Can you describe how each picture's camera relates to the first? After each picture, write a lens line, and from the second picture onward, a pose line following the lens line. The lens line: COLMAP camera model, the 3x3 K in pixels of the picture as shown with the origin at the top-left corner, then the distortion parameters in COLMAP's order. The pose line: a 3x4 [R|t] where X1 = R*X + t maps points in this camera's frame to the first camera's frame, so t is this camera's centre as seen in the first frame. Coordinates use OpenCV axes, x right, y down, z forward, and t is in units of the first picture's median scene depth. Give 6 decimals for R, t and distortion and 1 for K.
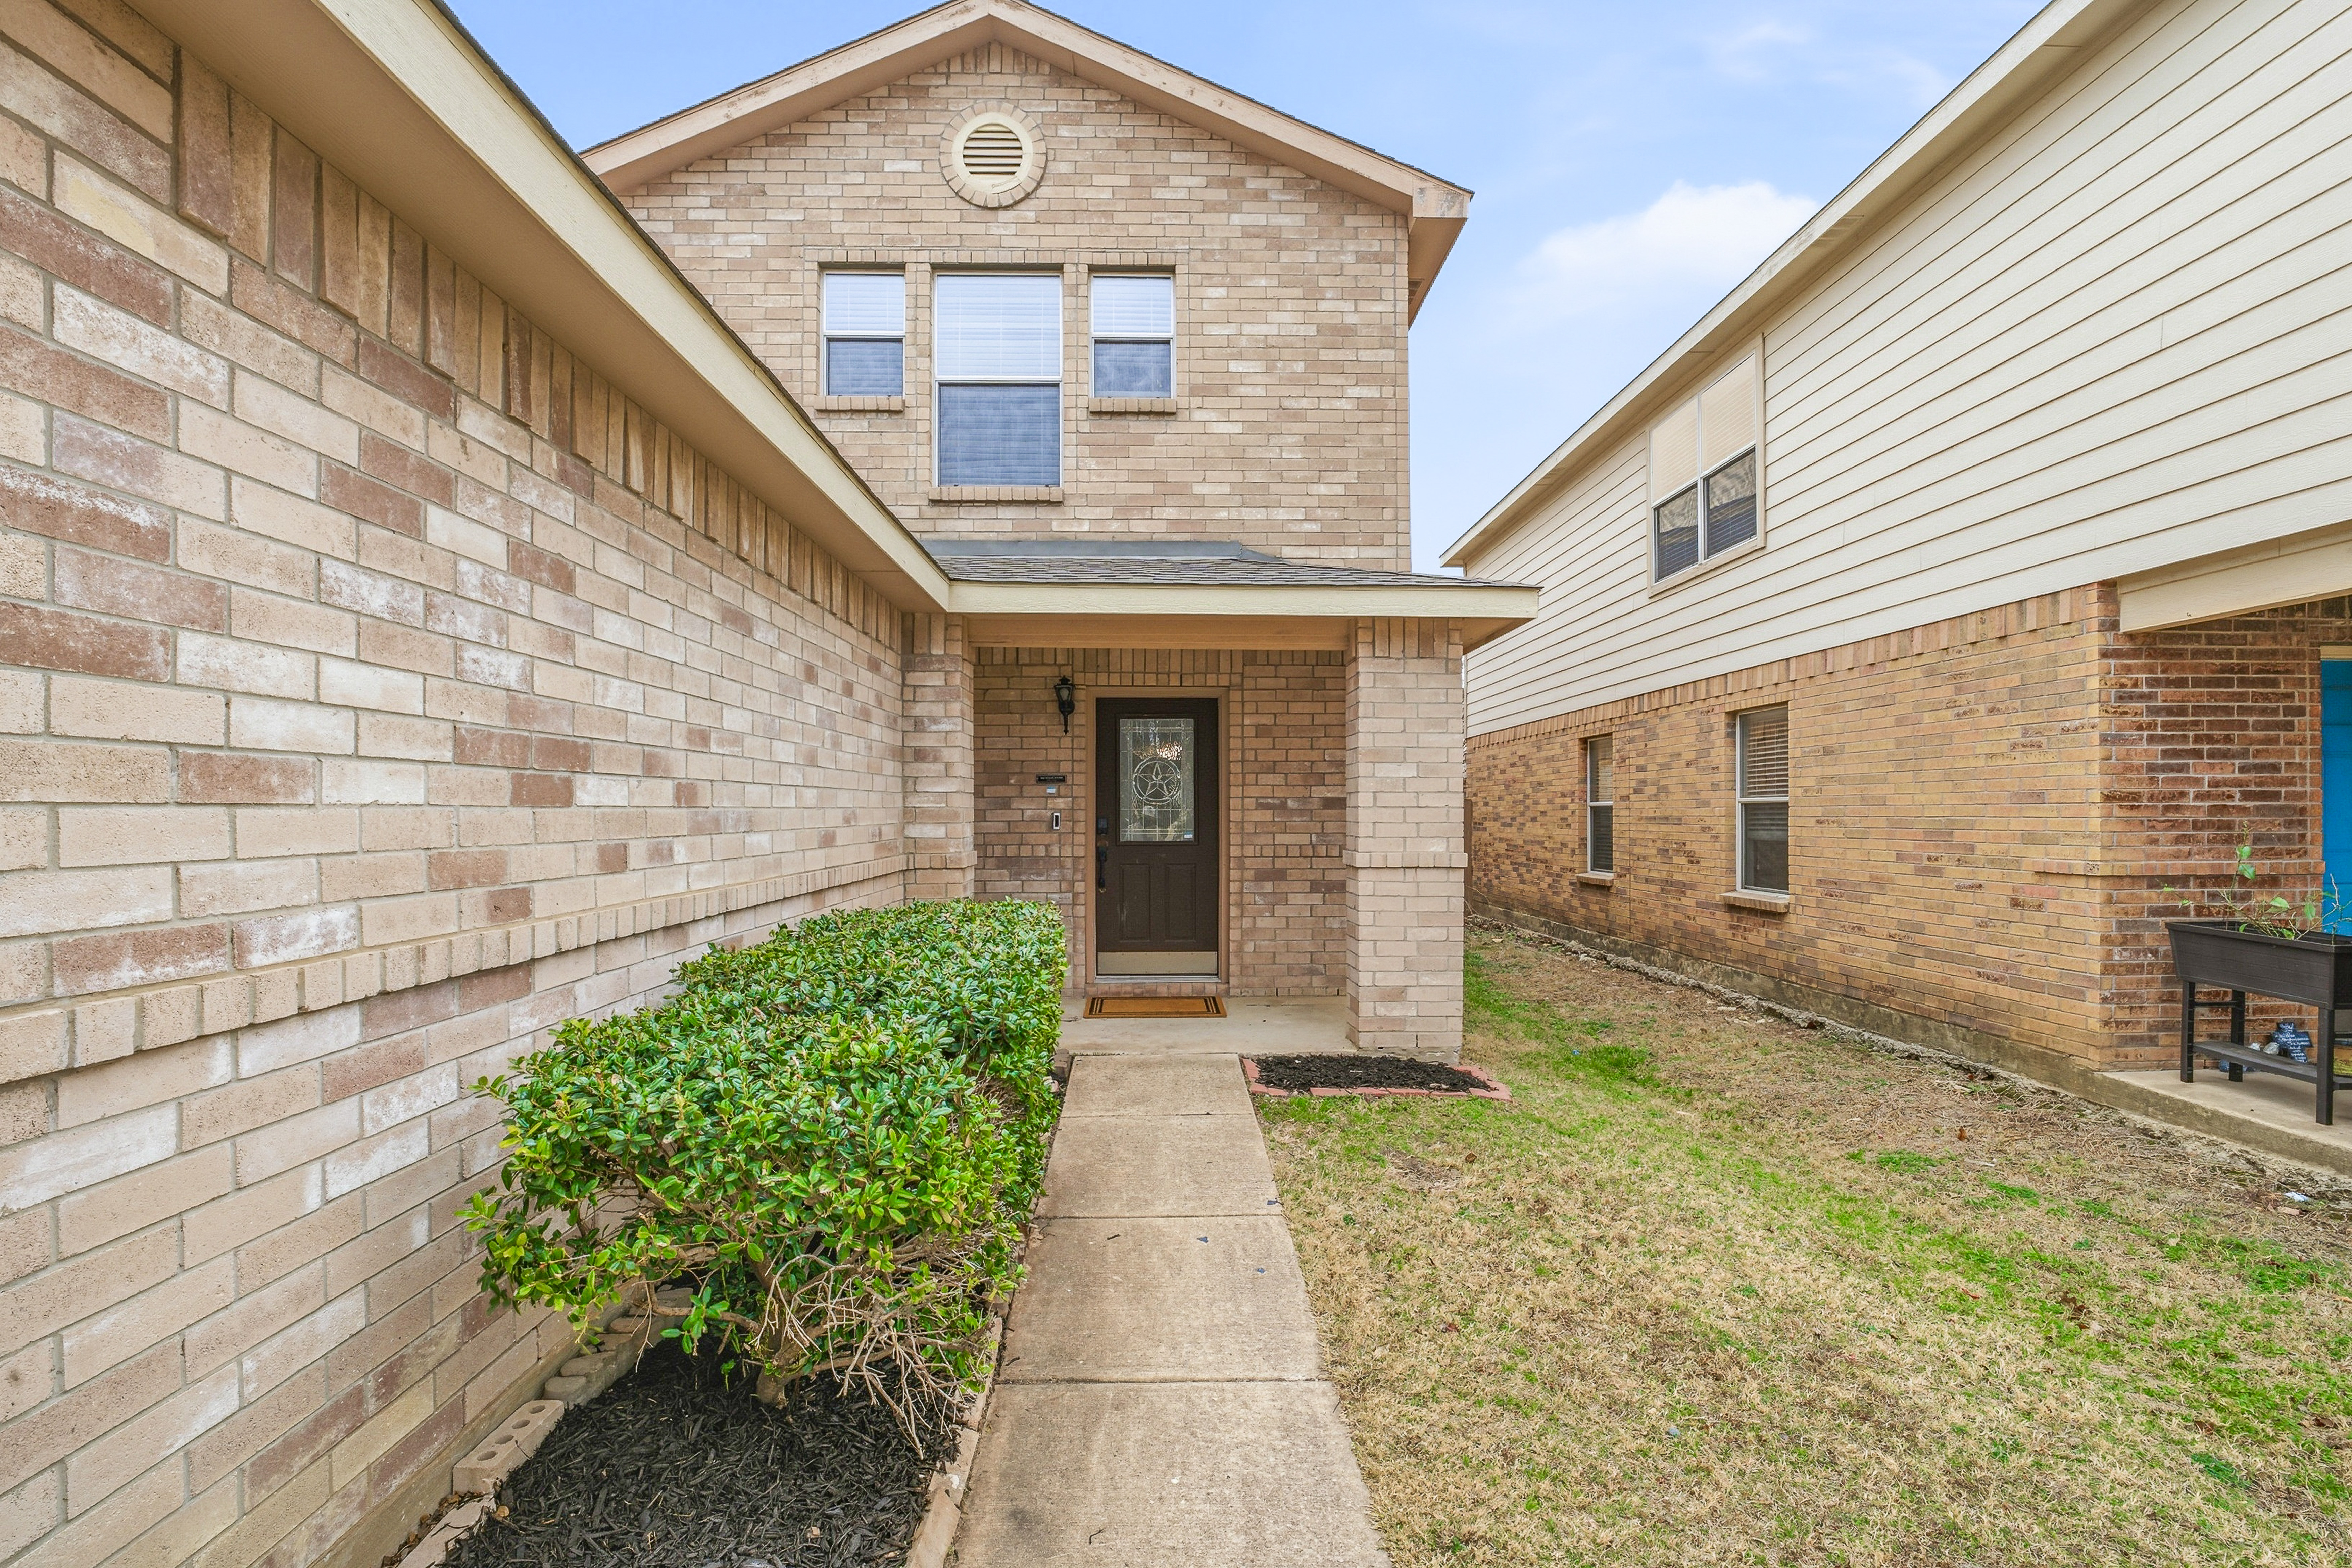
lens RADIAL K [[1060.0, 0, 1181.4], [0, 1060.0, 816.7], [0, 0, 1]] dist [-0.017318, 0.000076]
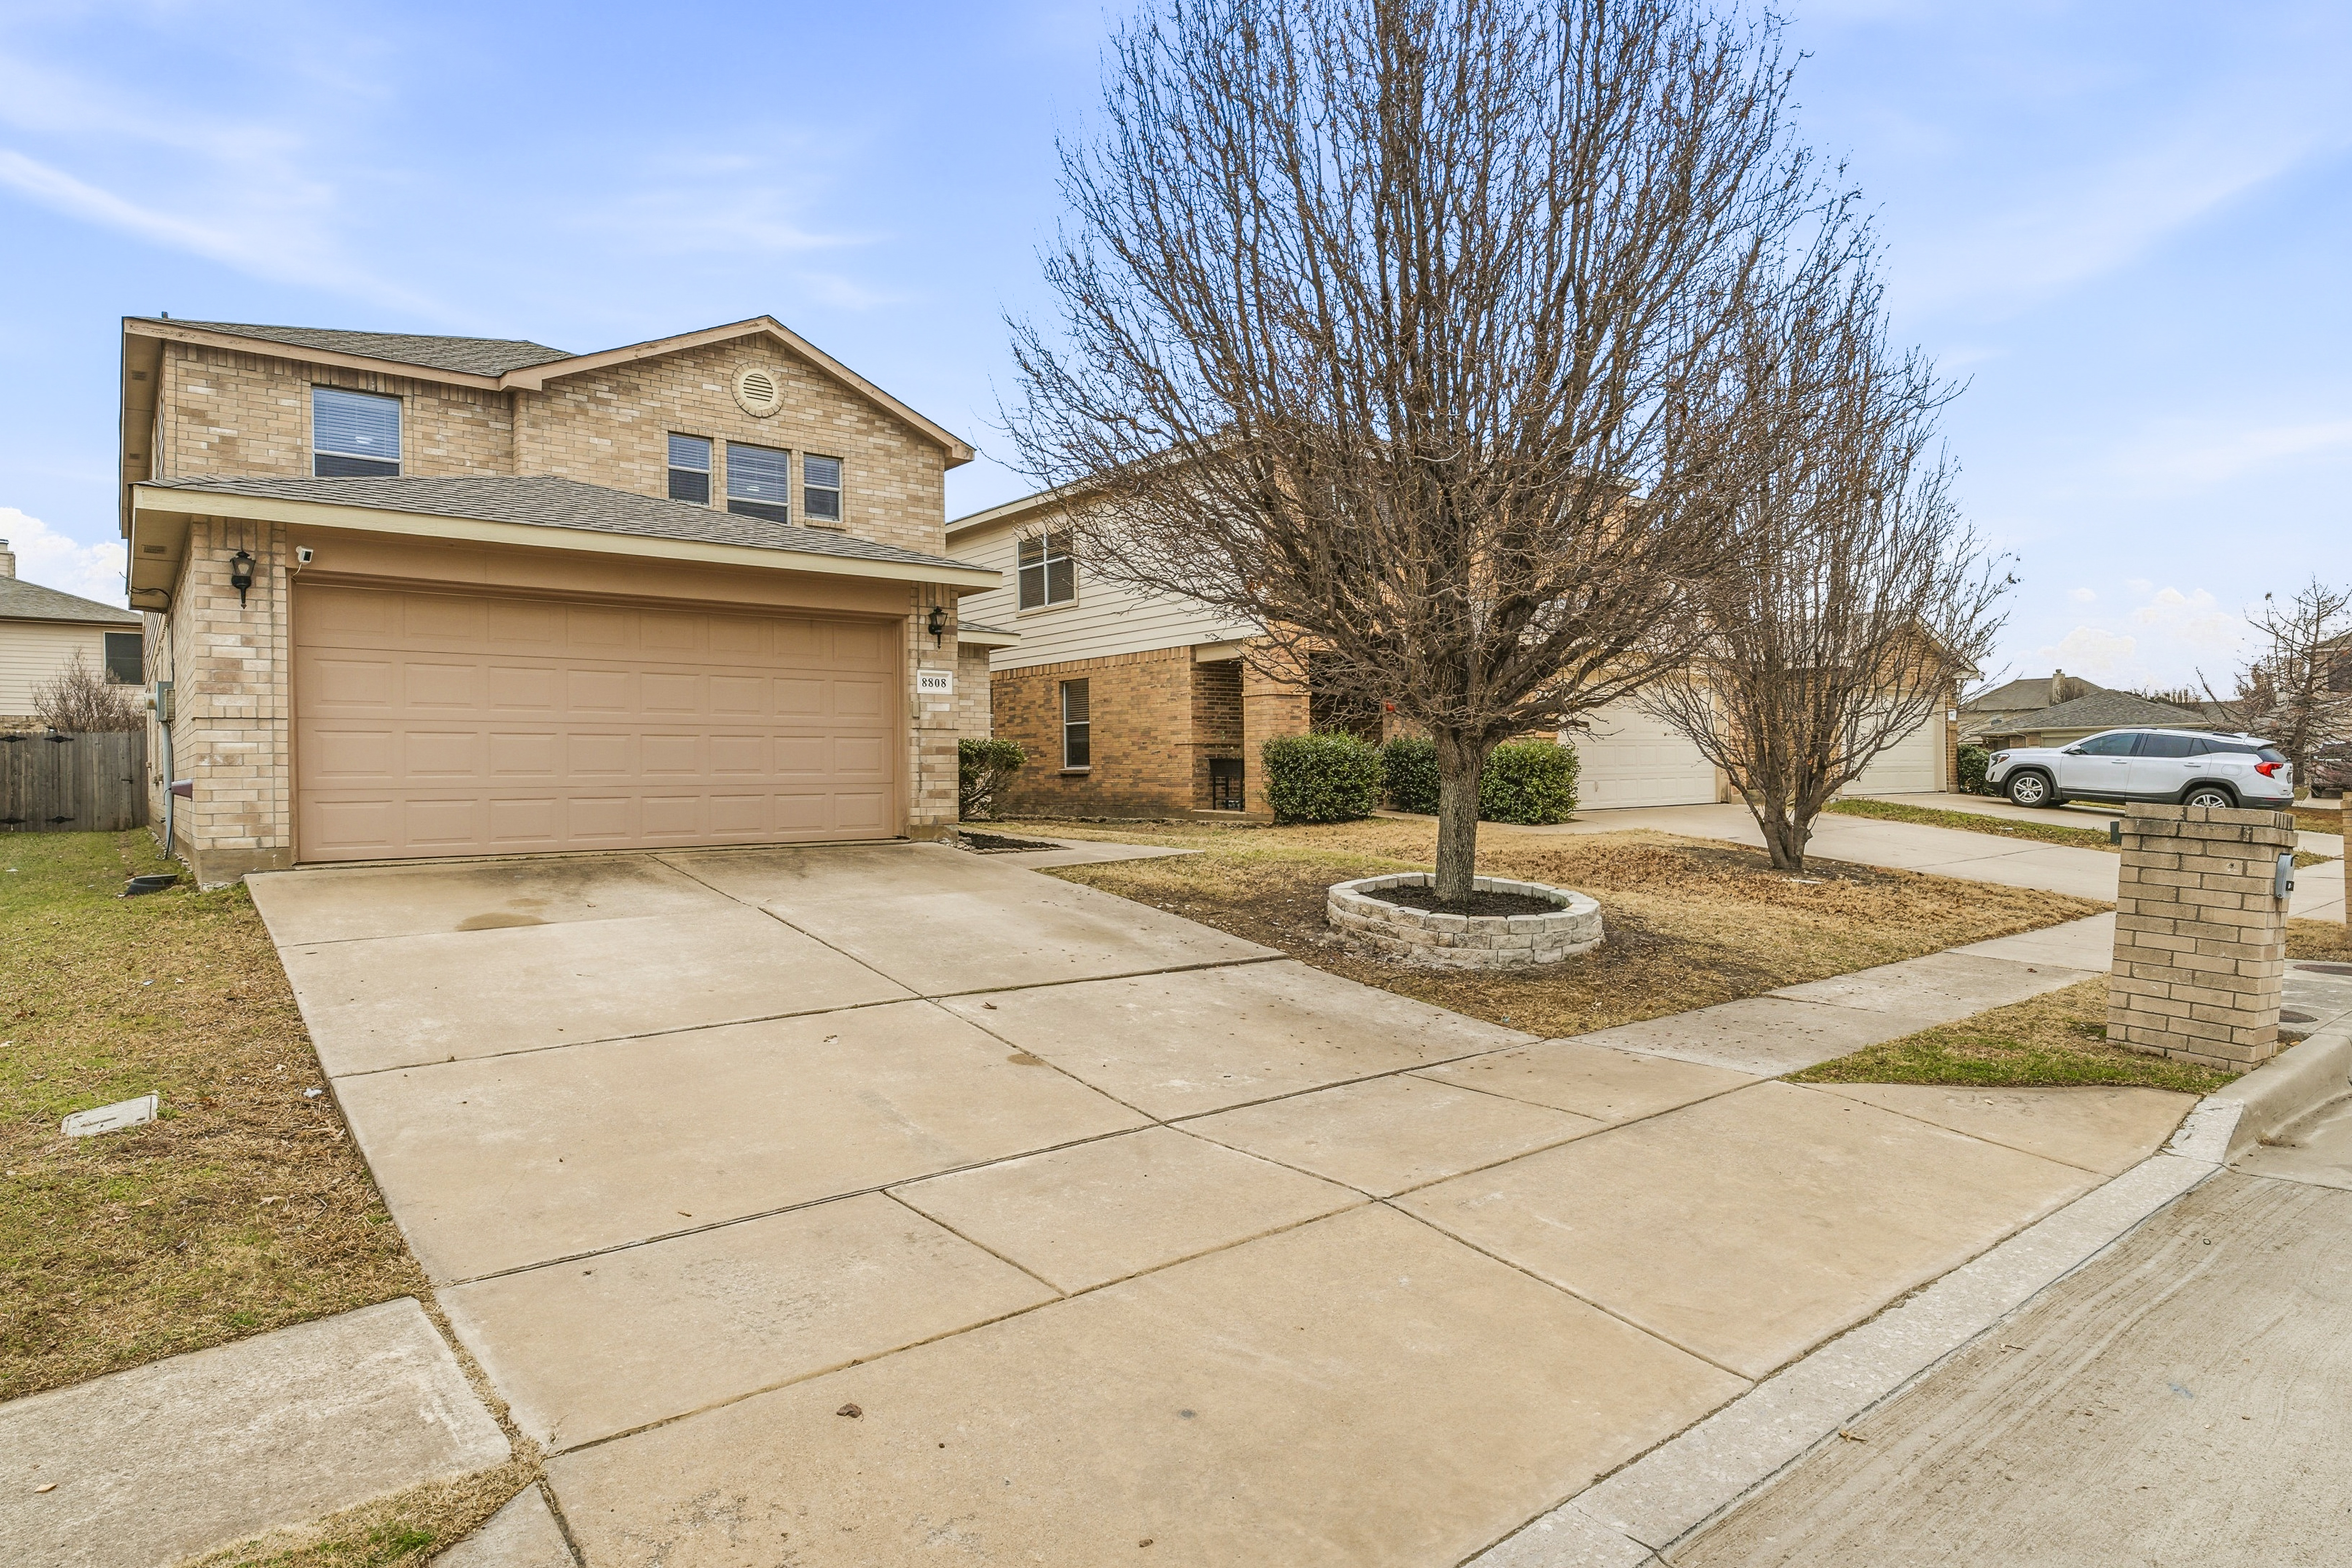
lens RADIAL K [[1309.6, 0, 1176.0], [0, 1309.6, 784.0], [0, 0, 1]] dist [0.000272, 0.000008]
pose [[0.794806, -0.011010, 0.606764, -1.057786], [0.011000, 0.999933, 0.003735, 0.116902], [-0.606764, 0.003705, 0.794873, -1.443350]]
